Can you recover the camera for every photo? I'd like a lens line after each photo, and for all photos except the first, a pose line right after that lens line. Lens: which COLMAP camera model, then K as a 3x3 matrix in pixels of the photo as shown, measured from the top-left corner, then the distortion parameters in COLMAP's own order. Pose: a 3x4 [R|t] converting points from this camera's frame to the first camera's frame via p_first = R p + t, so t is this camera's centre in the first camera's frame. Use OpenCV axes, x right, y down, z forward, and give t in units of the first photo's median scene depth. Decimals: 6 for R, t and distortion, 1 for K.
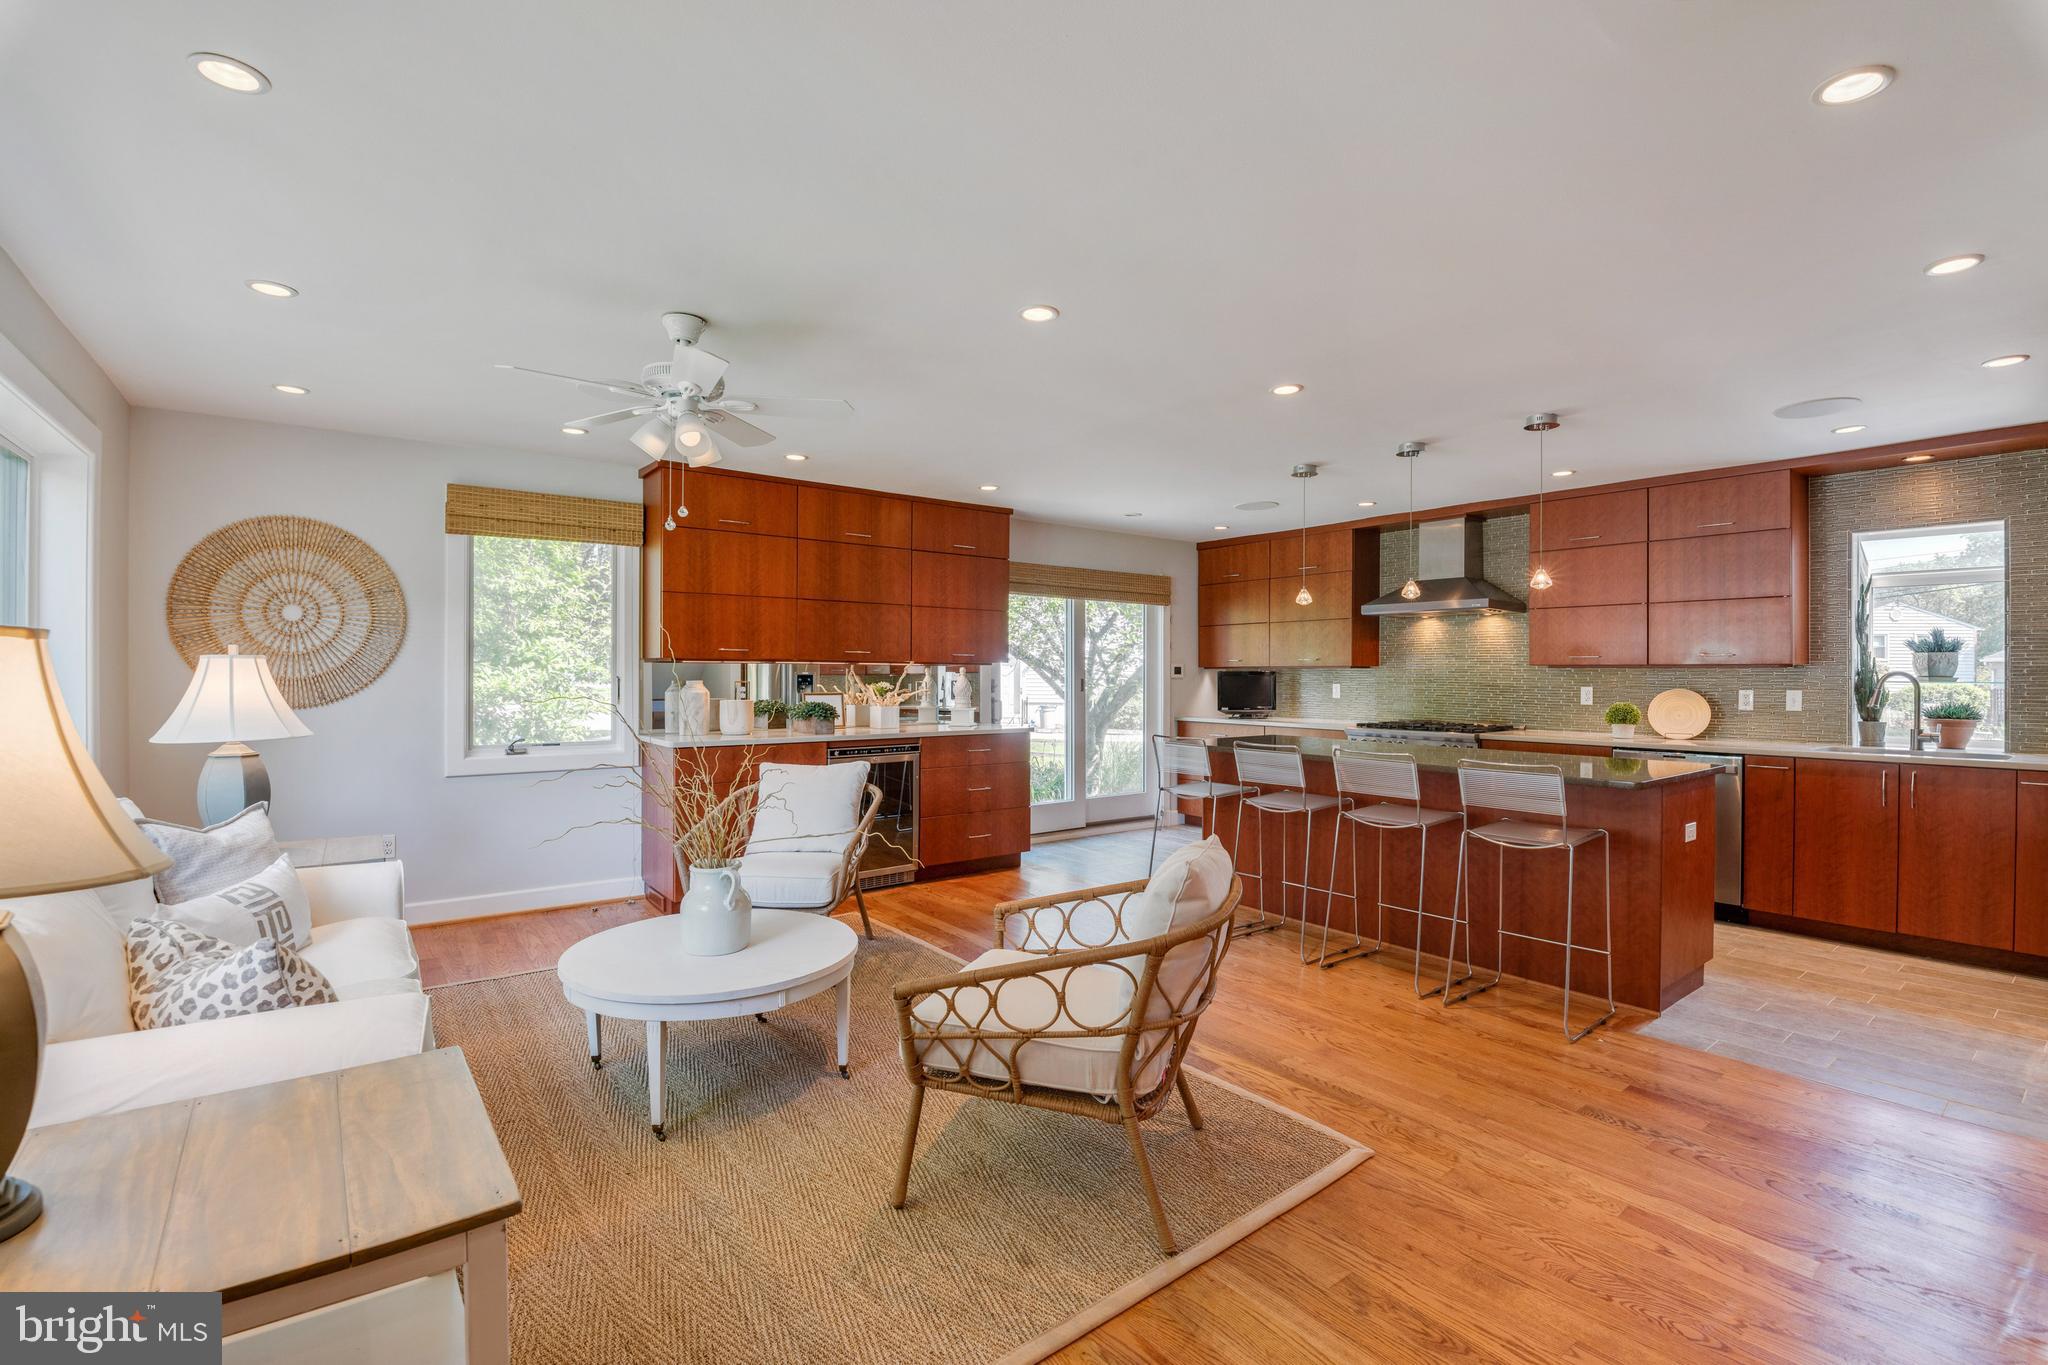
lens RADIAL K [[906.8, 0, 1029.8], [0, 906.8, 675.6], [0, 0, 1]] dist [-0.013584, -0.008084]
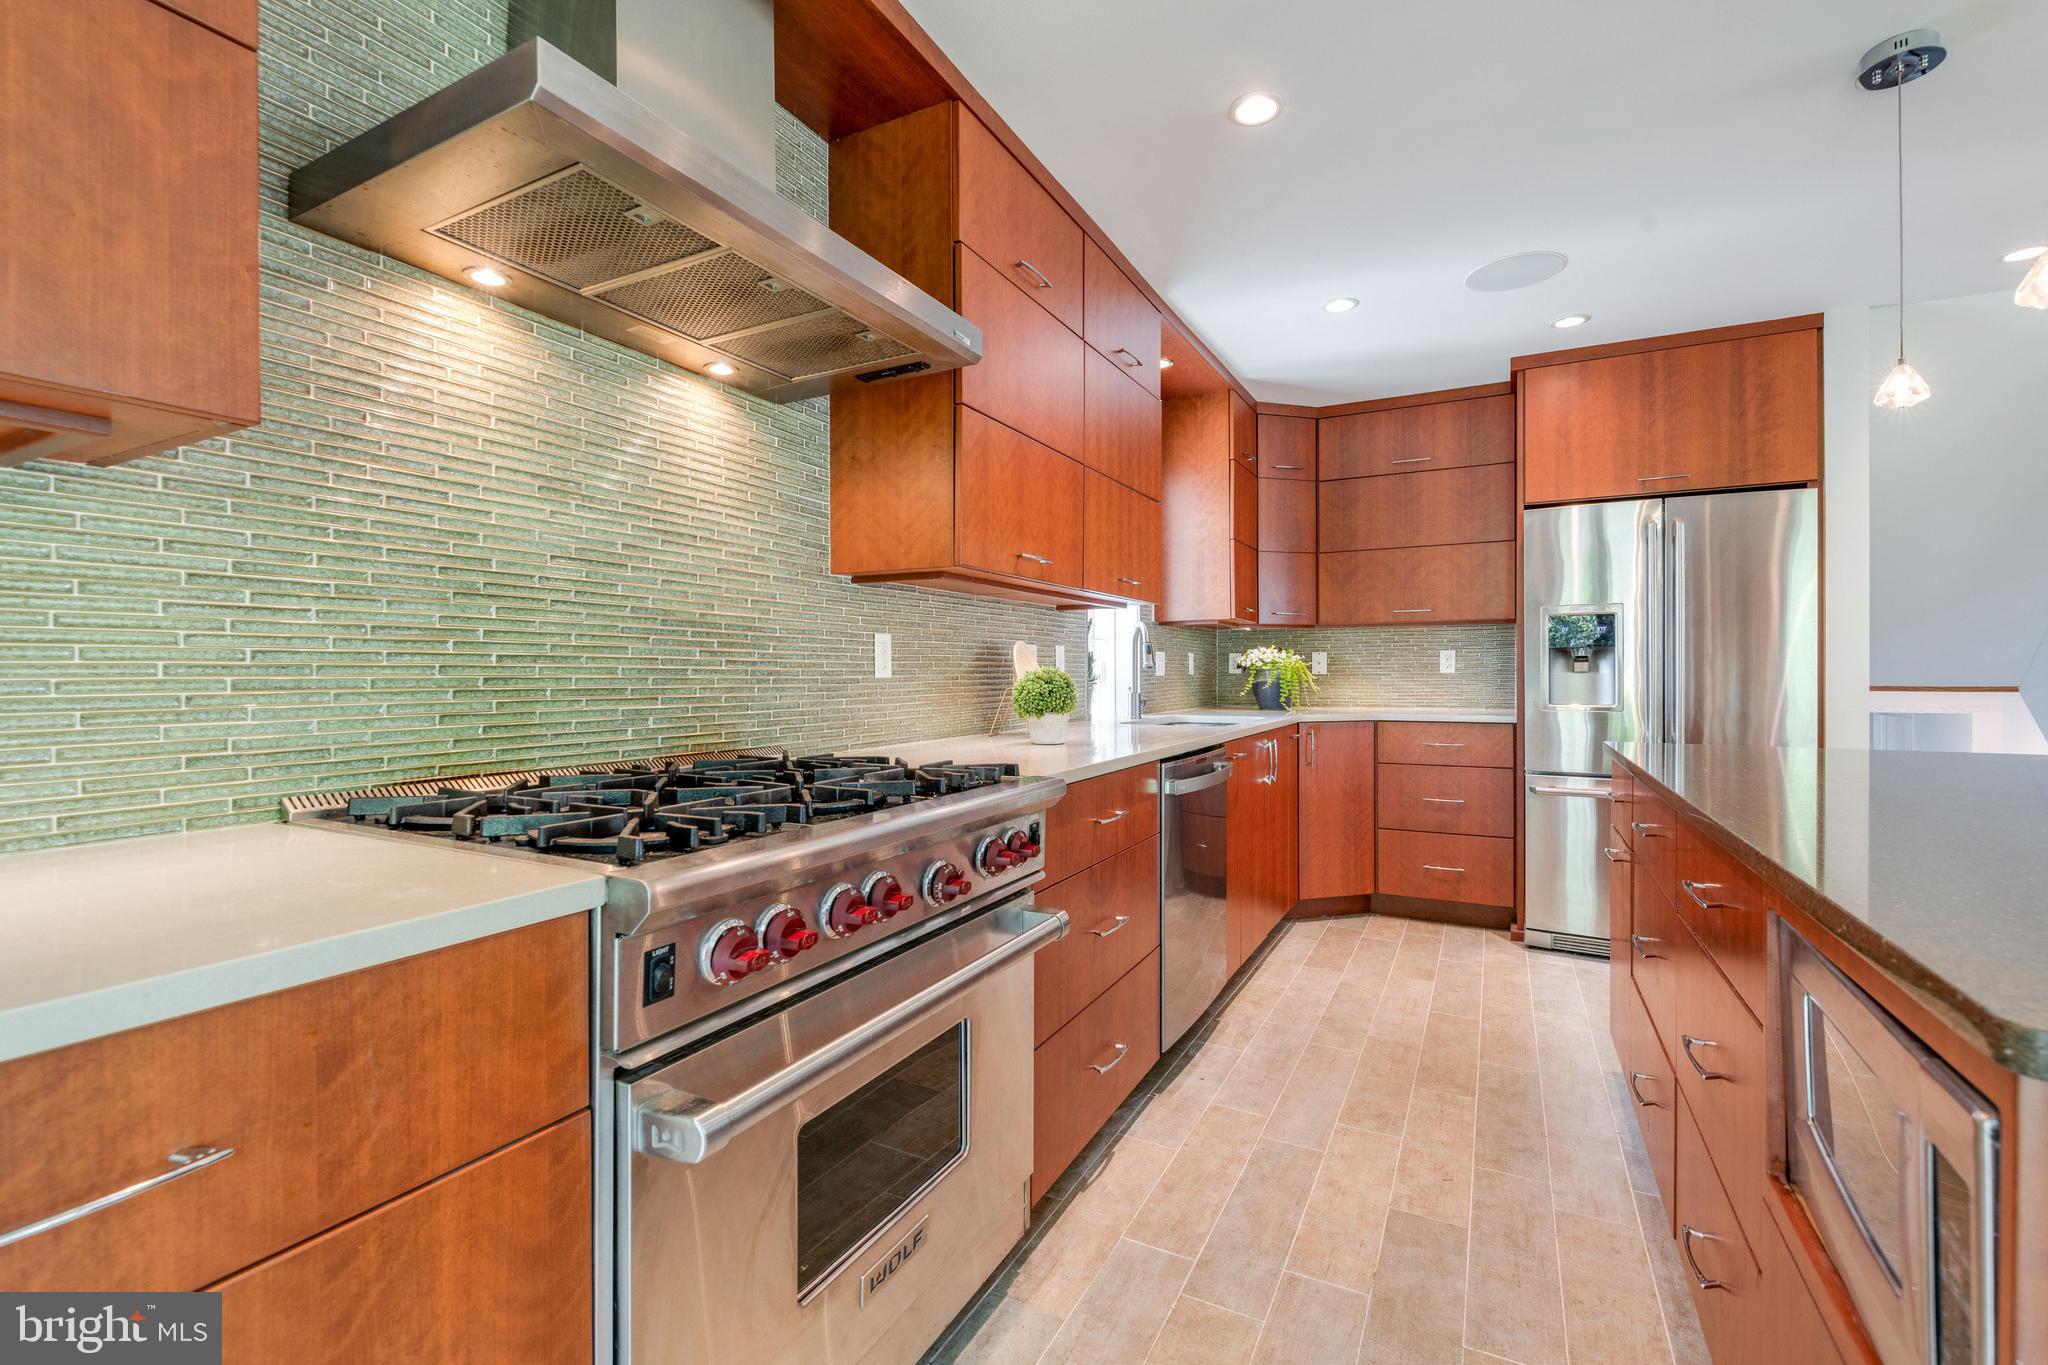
lens RADIAL K [[895.4, 0, 1025.9], [0, 895.4, 676.6], [0, 0, 1]] dist [0.013269, -0.011089]
pose [[-0.421214, -0.008591, 0.906921, 0.255184], [0.002299, 0.999942, 0.010539, 0.031268], [-0.906958, 0.006524, -0.421169, 1.253003]]
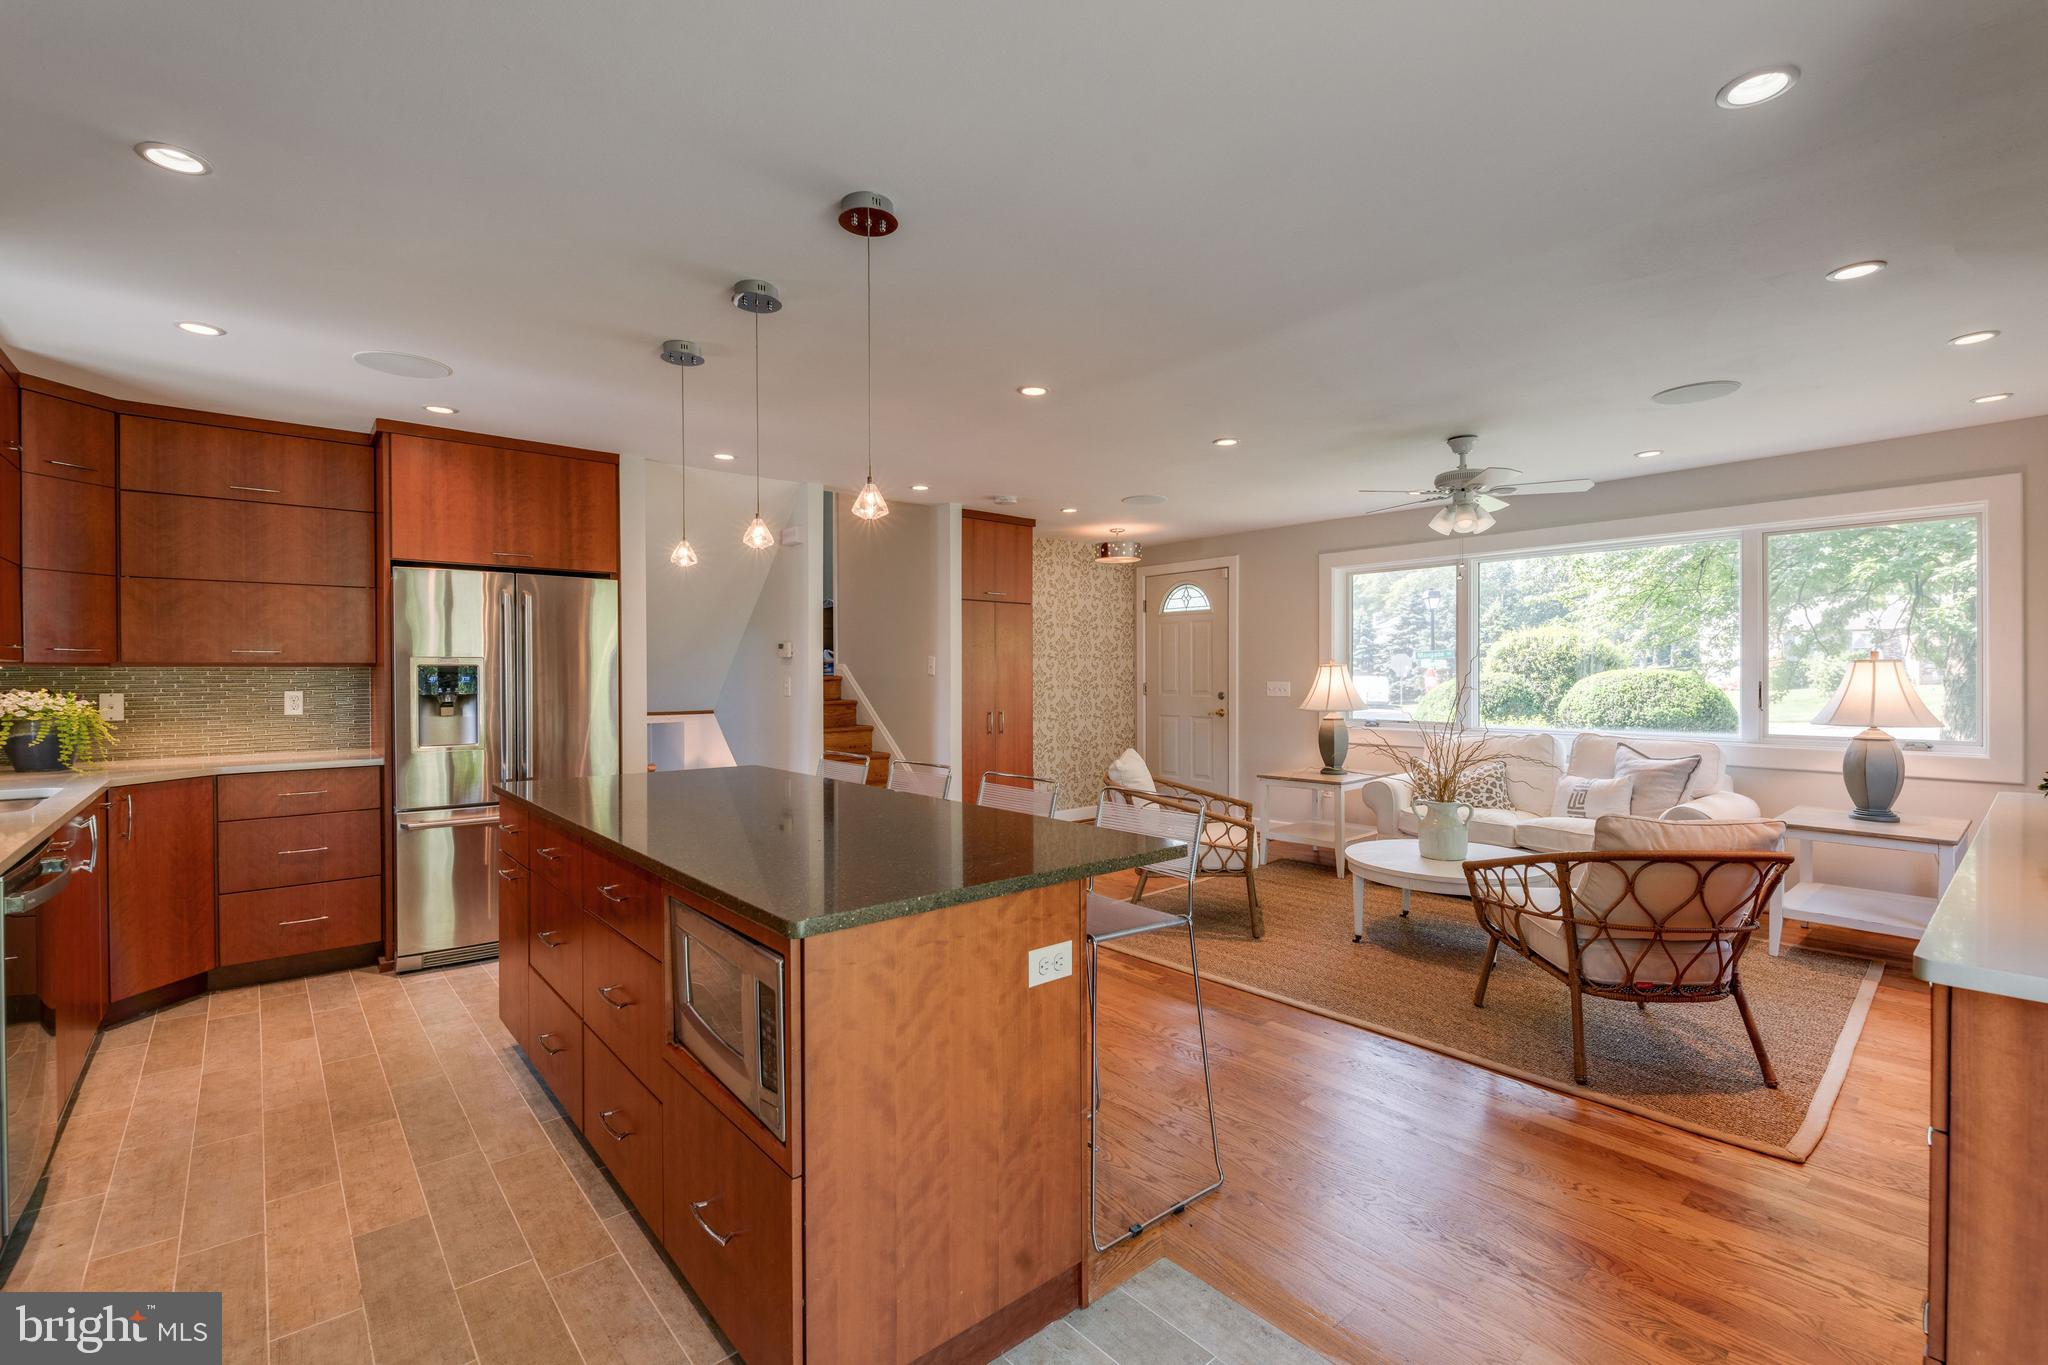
lens RADIAL K [[895.4, 0, 1025.9], [0, 895.4, 676.6], [0, 0, 1]] dist [0.013269, -0.011089]
pose [[-0.998385, -0.000886, -0.056795, 0.243566], [-0.001224, 0.999982, 0.005912, -0.003917], [0.056788, 0.005972, -0.998368, 1.385633]]
